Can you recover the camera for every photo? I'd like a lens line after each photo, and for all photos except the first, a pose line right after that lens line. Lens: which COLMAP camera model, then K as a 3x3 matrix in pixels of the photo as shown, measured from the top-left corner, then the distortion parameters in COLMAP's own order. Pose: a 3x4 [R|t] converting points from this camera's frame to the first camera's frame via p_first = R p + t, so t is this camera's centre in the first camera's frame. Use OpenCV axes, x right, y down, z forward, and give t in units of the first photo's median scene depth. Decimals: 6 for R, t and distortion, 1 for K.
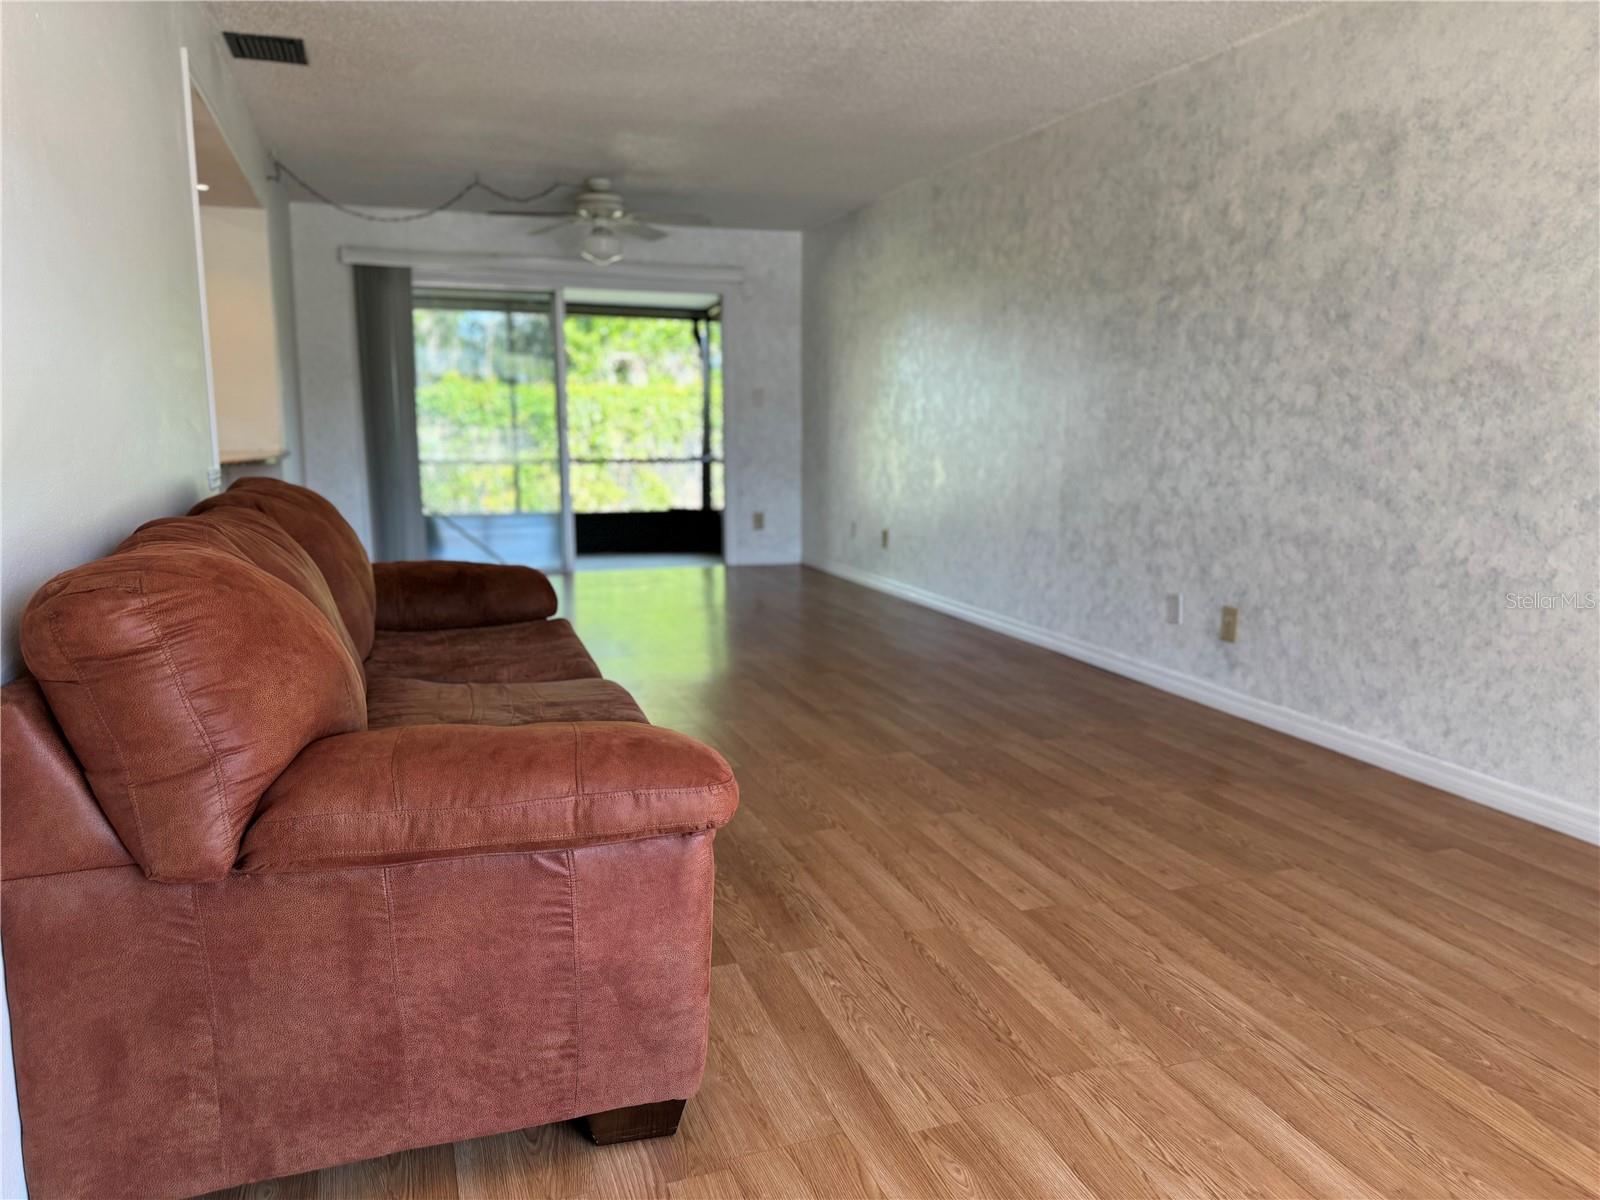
lens RADIAL K [[1124.8, 0, 797.1], [0, 1124.8, 594.6], [0, 0, 1]] dist [0.020835, -0.024434]
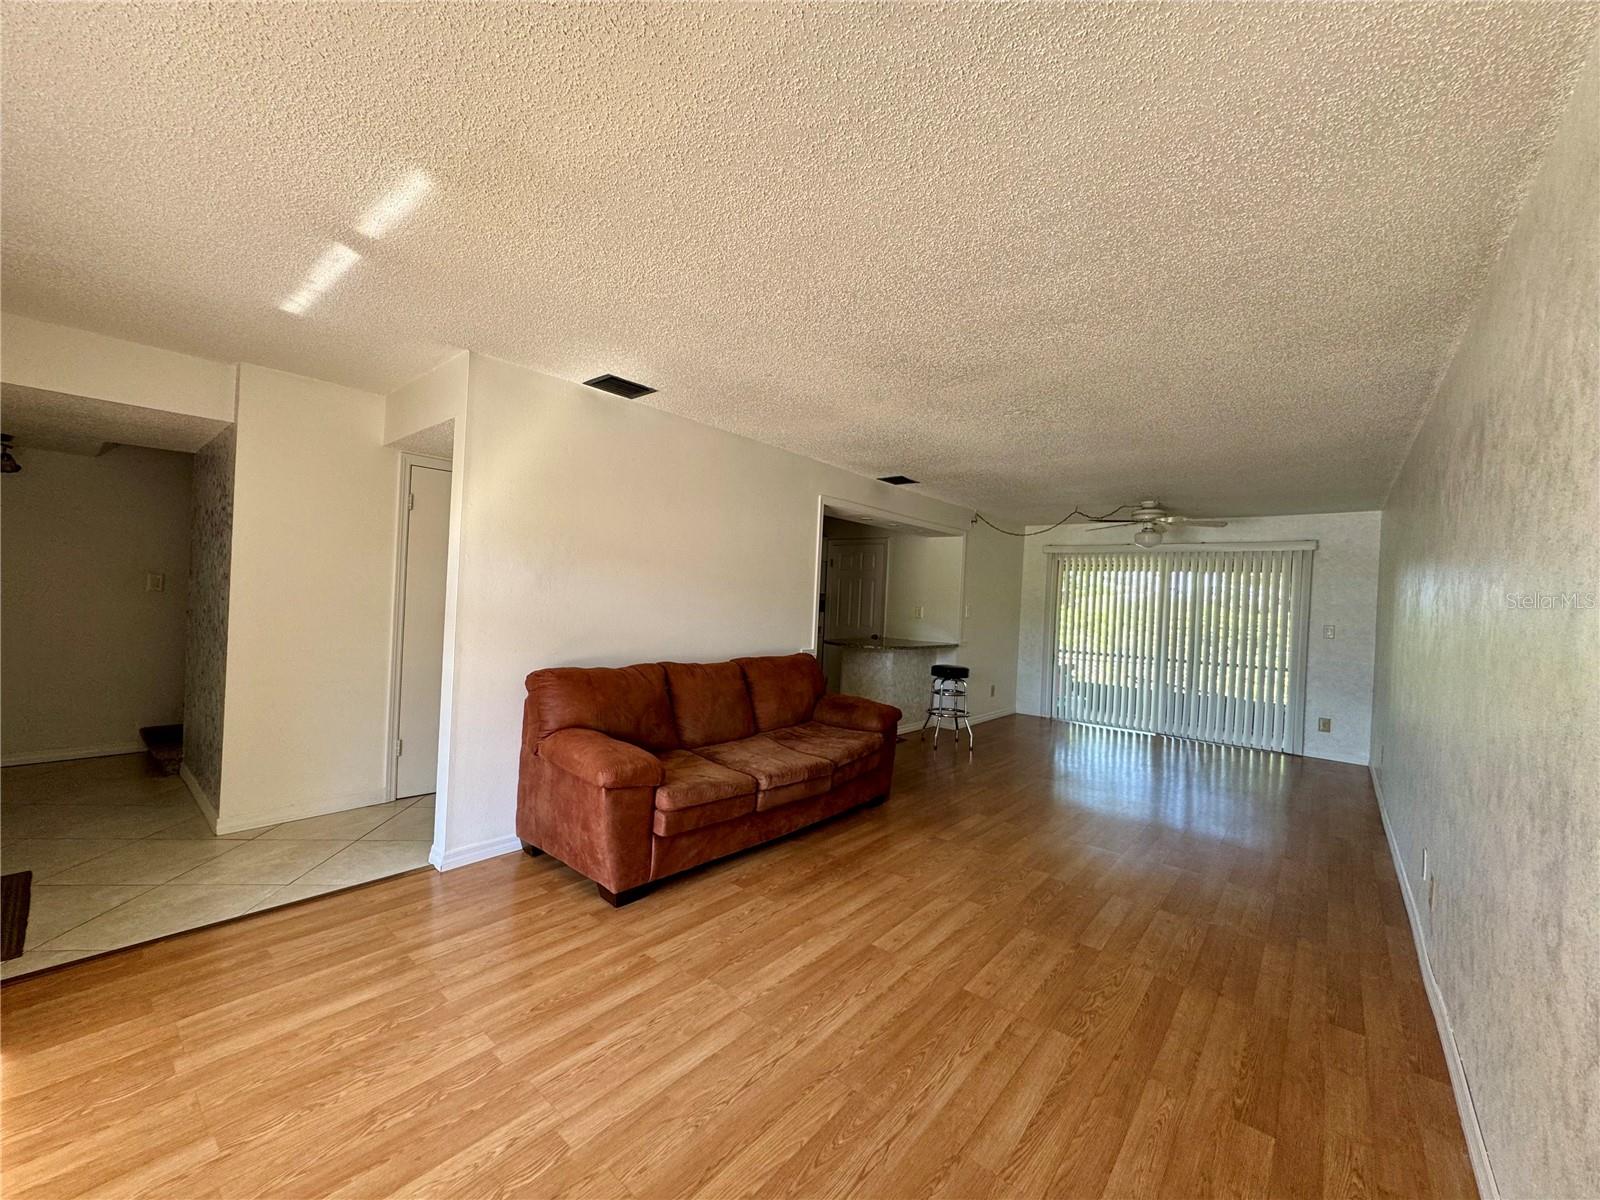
lens RADIAL K [[636.7, 0, 793.1], [0, 636.7, 603.6], [0, 0, 1]] dist [-0.001037, -0.000258]
pose [[0.494291, 0.014408, -0.869177, 0.924144], [-0.178858, 0.980156, -0.085467, -0.107773], [0.850697, 0.197704, 0.487059, 0.335327]]
